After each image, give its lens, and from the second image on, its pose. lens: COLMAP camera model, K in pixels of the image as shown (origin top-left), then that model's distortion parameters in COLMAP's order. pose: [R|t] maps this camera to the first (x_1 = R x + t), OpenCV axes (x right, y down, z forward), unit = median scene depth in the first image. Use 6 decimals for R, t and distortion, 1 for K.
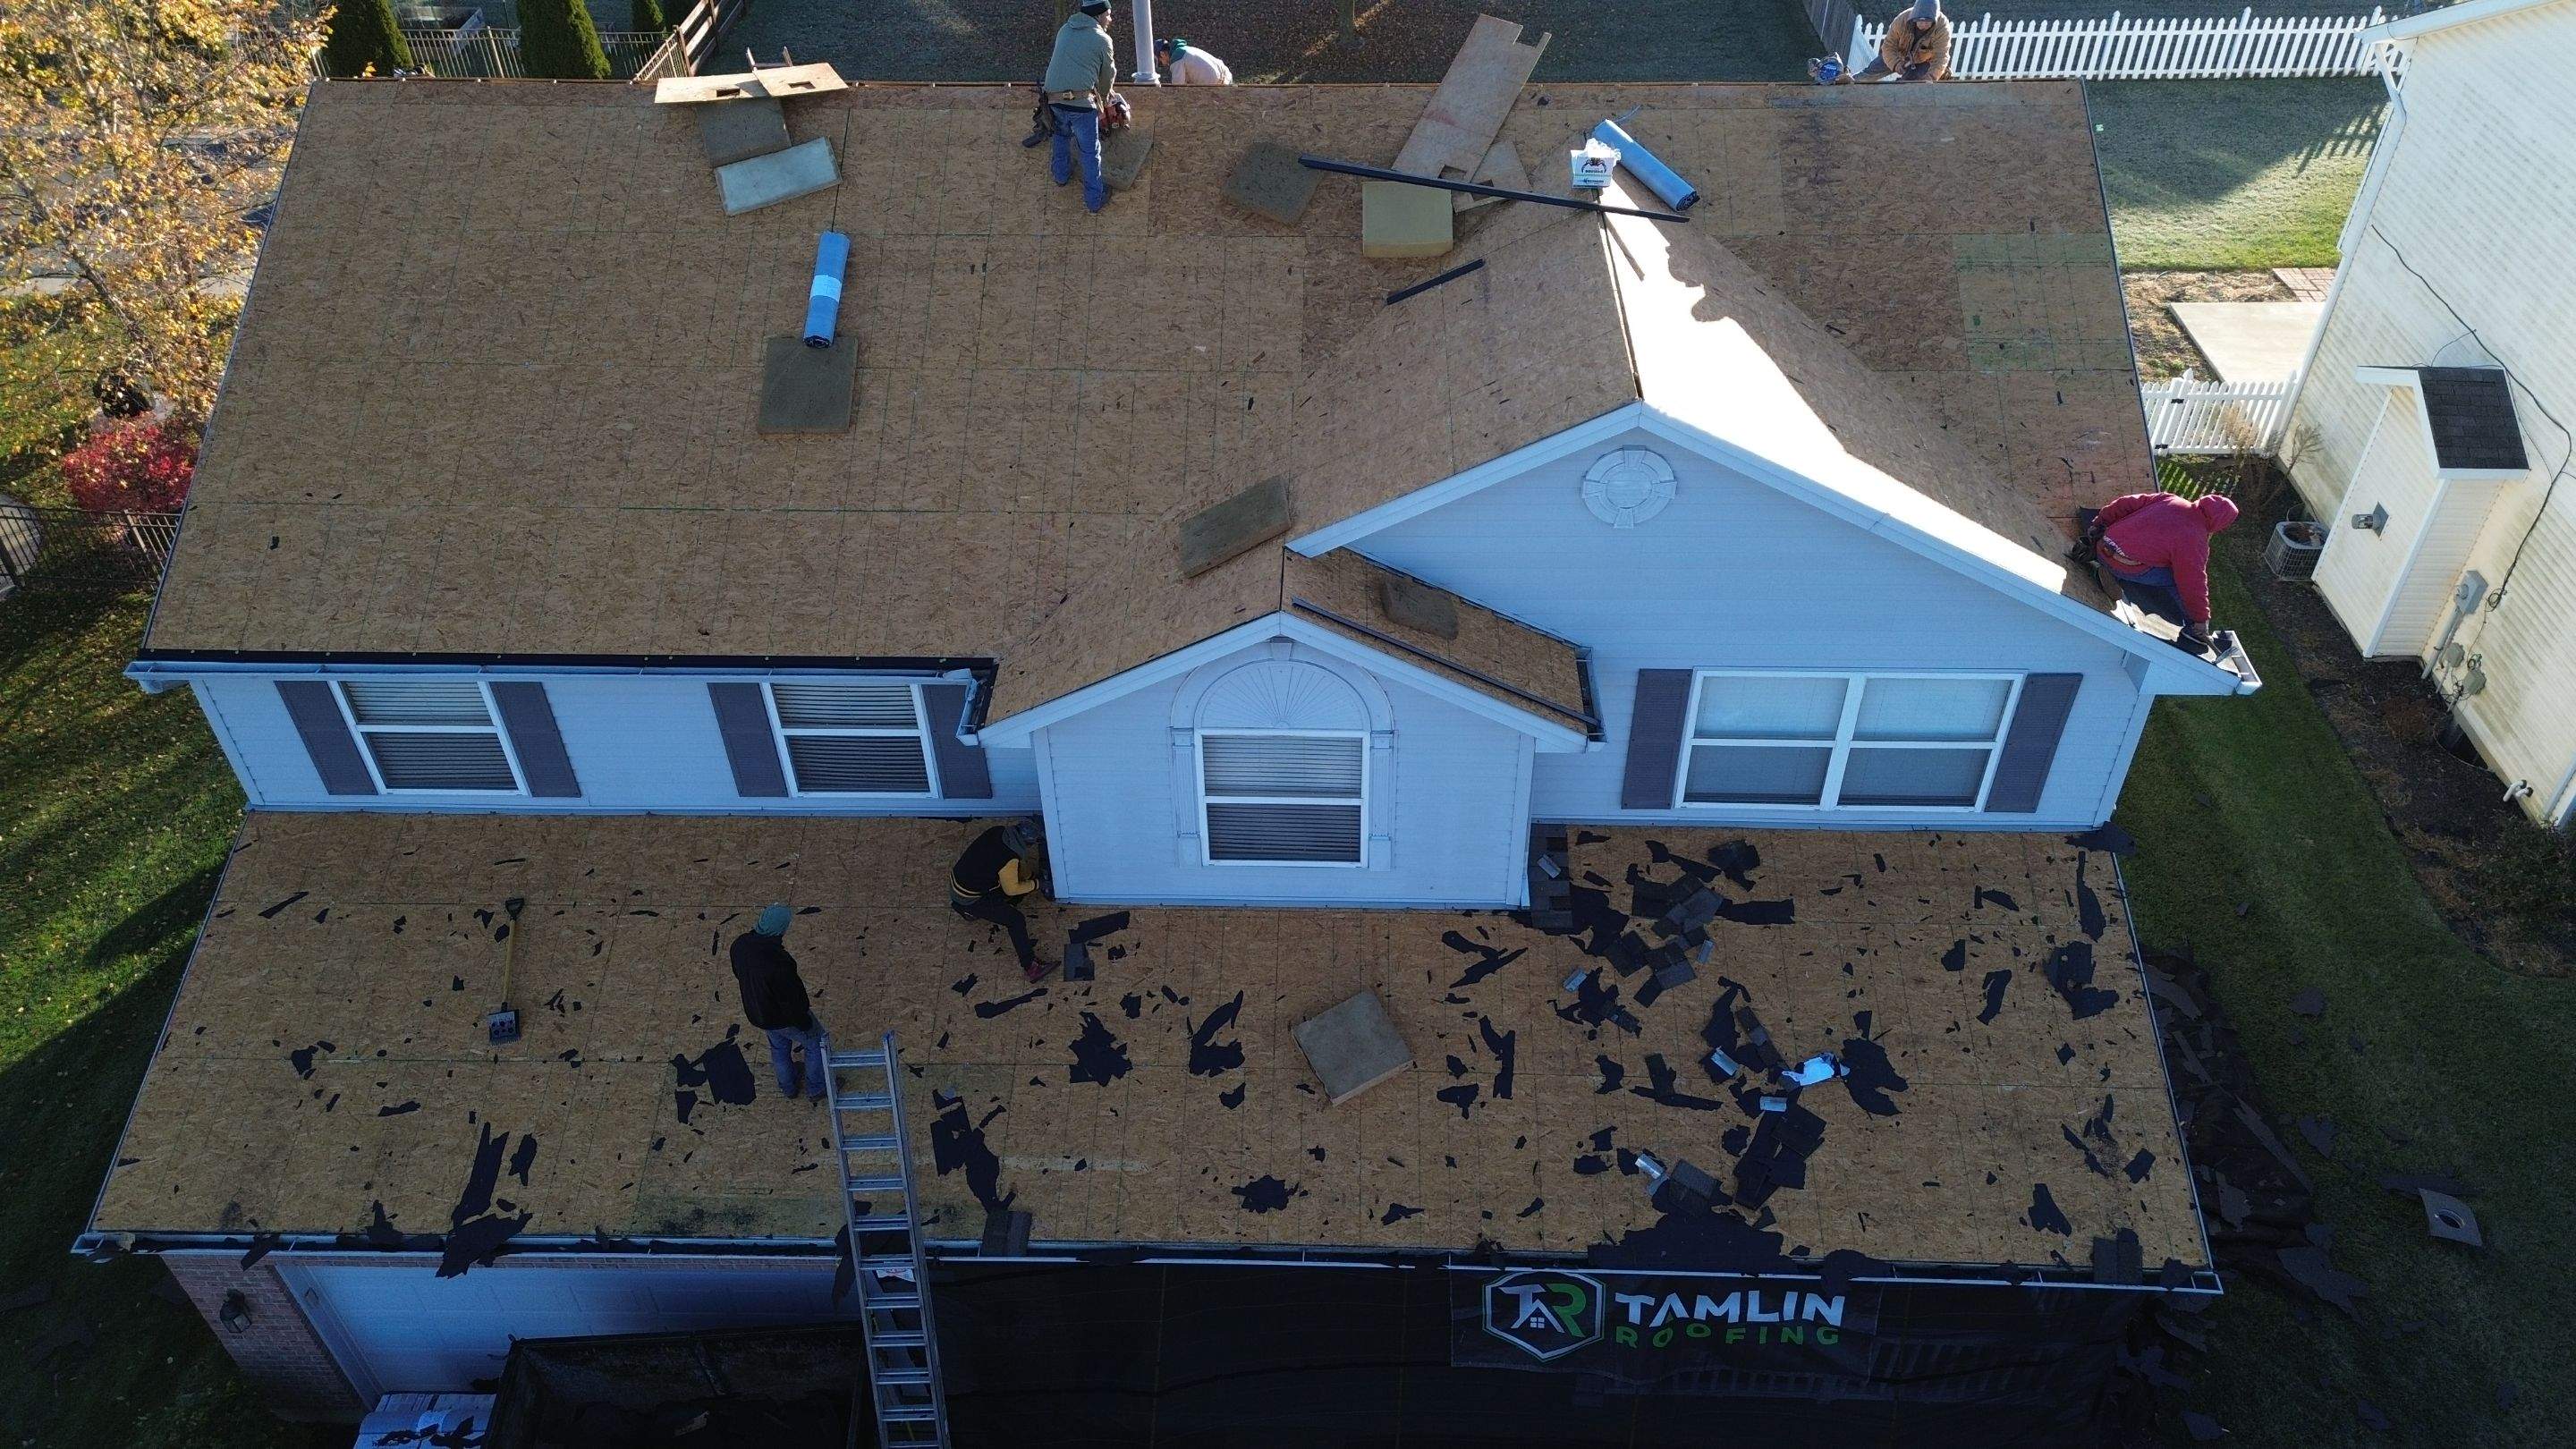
lens RADIAL K [[1811.2, 0, 1289.4], [0, 1811.2, 712.2], [0, 0, 1]] dist [0.082352, -0.084318]
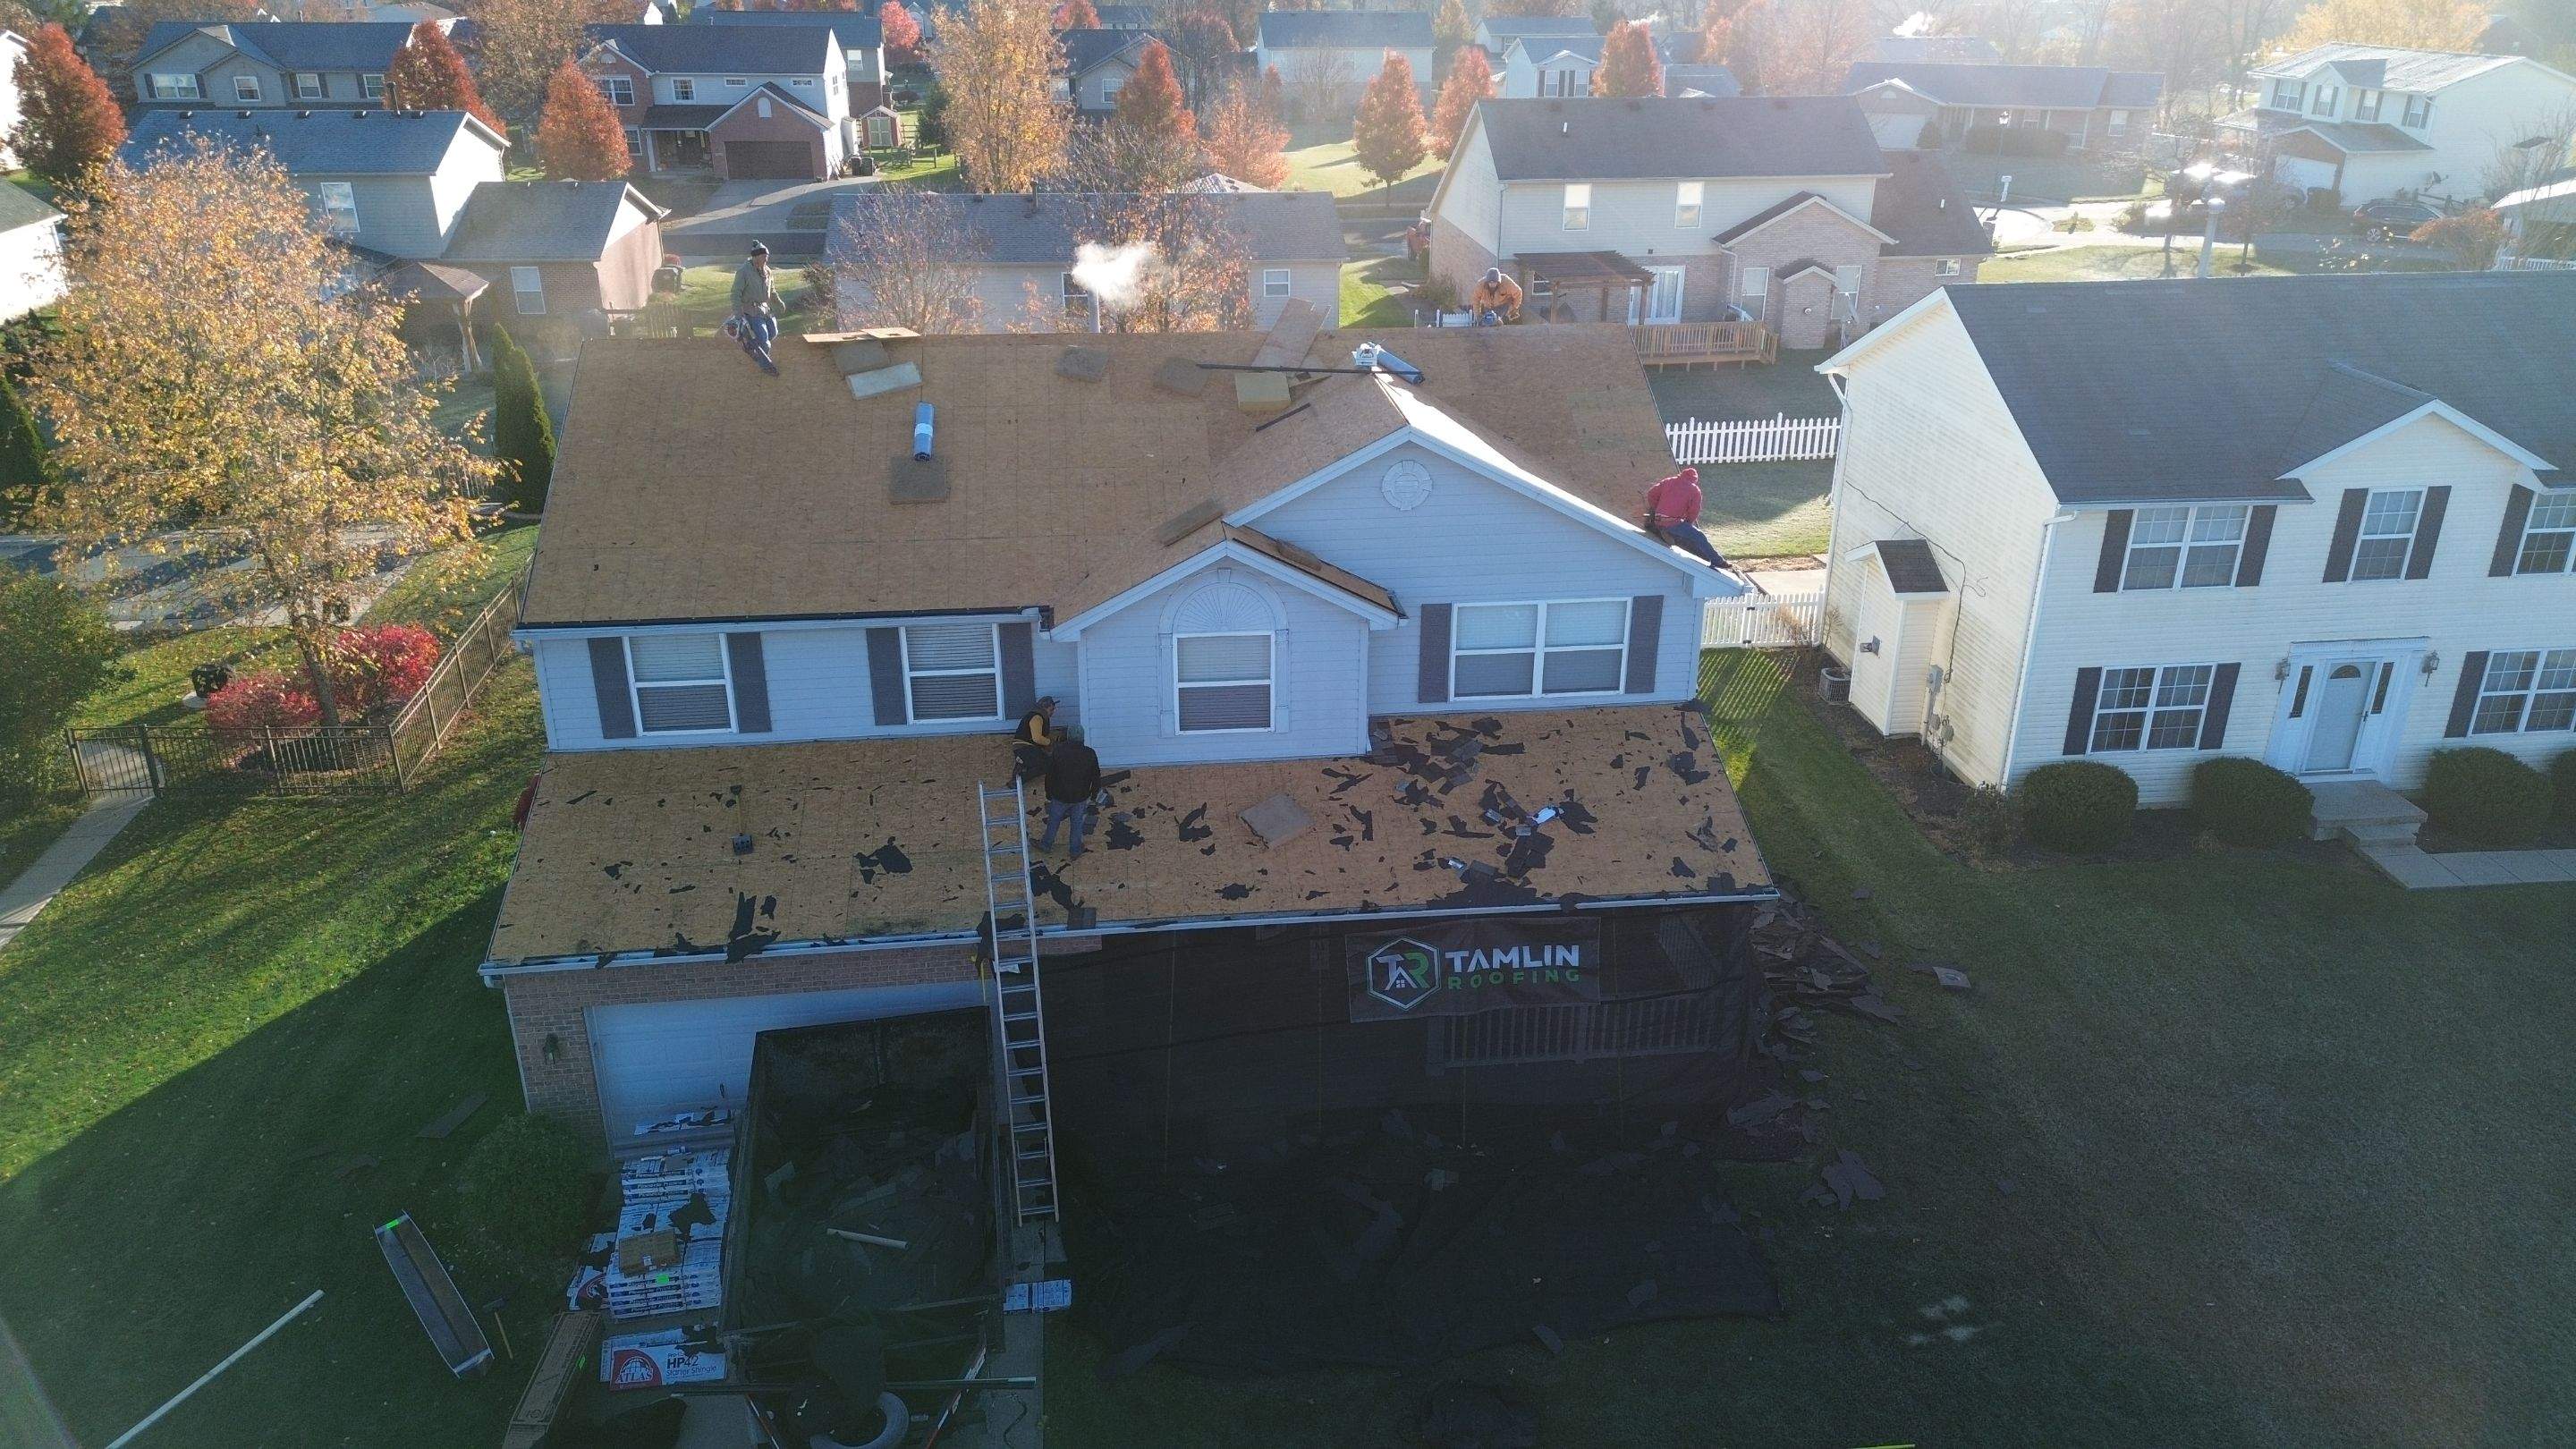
lens RADIAL K [[1811.2, 0, 1297.5], [0, 1811.2, 707.6], [0, 0, 1]] dist [0.082352, -0.084318]
pose [[0.987863, -0.043165, 0.149211, -0.184408], [0.084210, 0.956020, -0.280952, 0.538825], [-0.130521, 0.290107, 0.948052, -0.588966]]
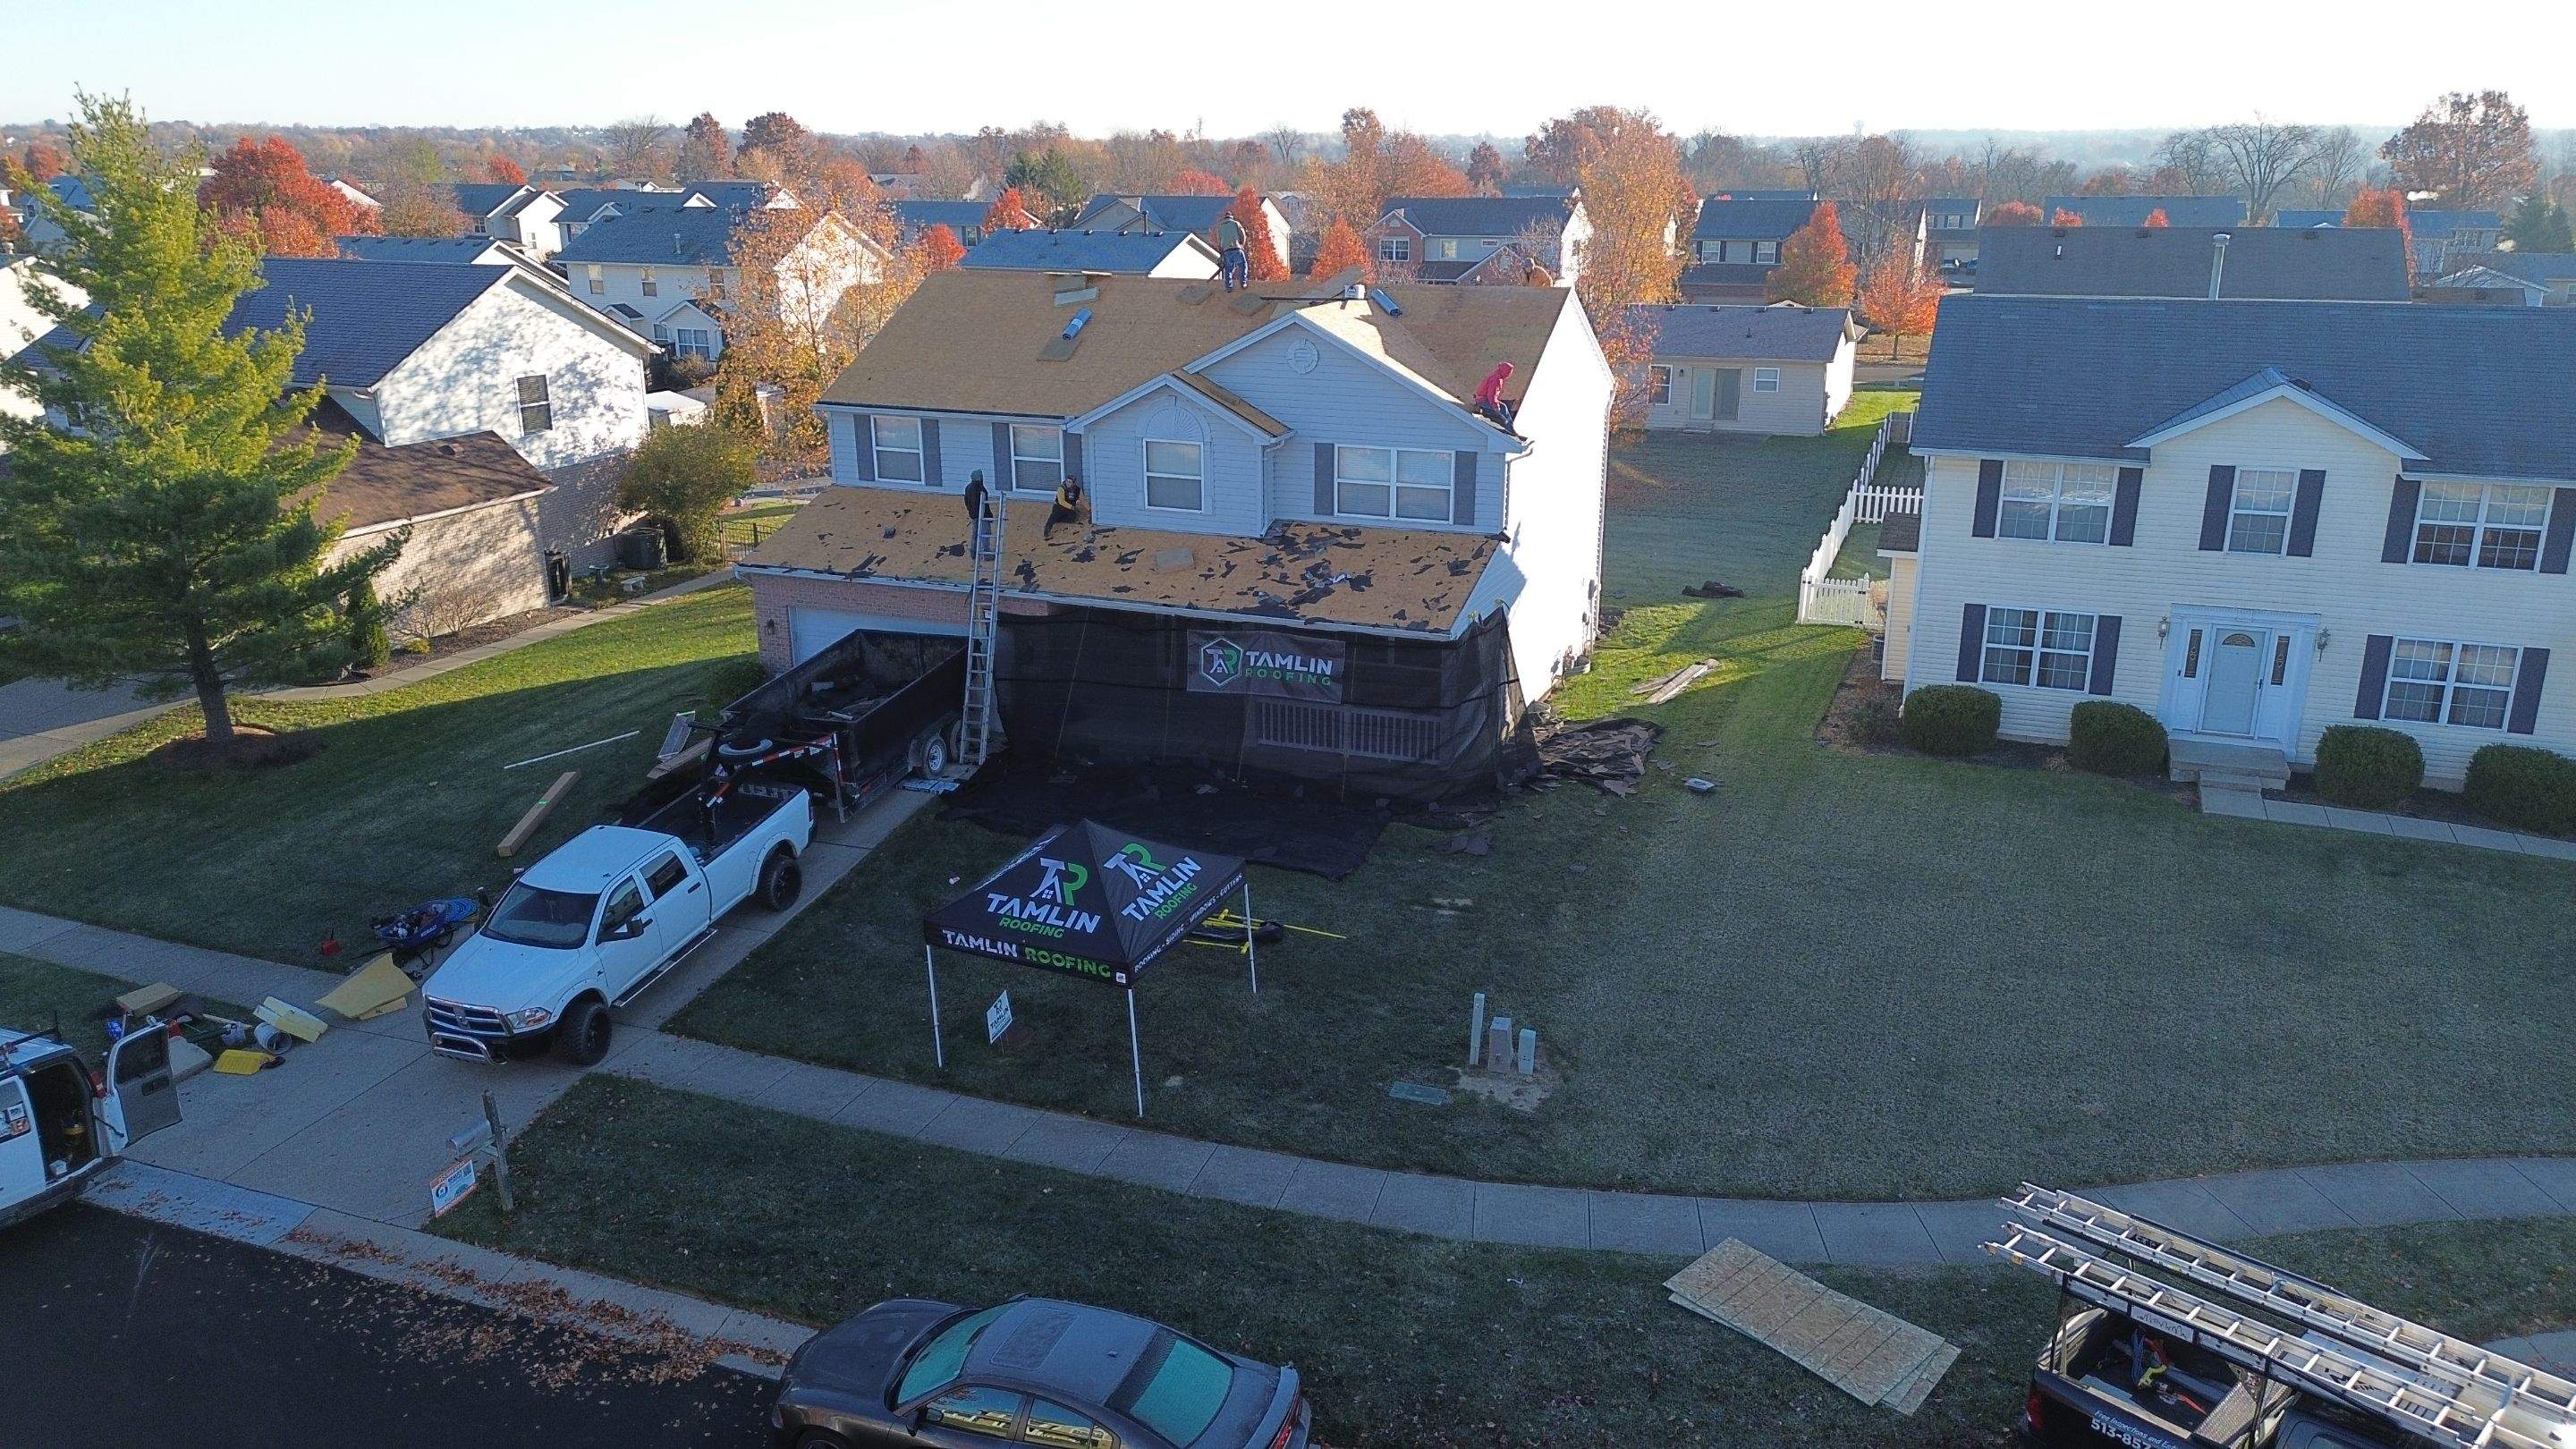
lens RADIAL K [[1811.2, 0, 1293.0], [0, 1811.2, 706.6], [0, 0, 1]] dist [0.082352, -0.084318]
pose [[0.942872, 0.108803, -0.314887, 0.994483], [-0.221854, 0.910173, -0.349807, 1.199846], [0.248541, 0.399682, 0.882316, -1.102894]]
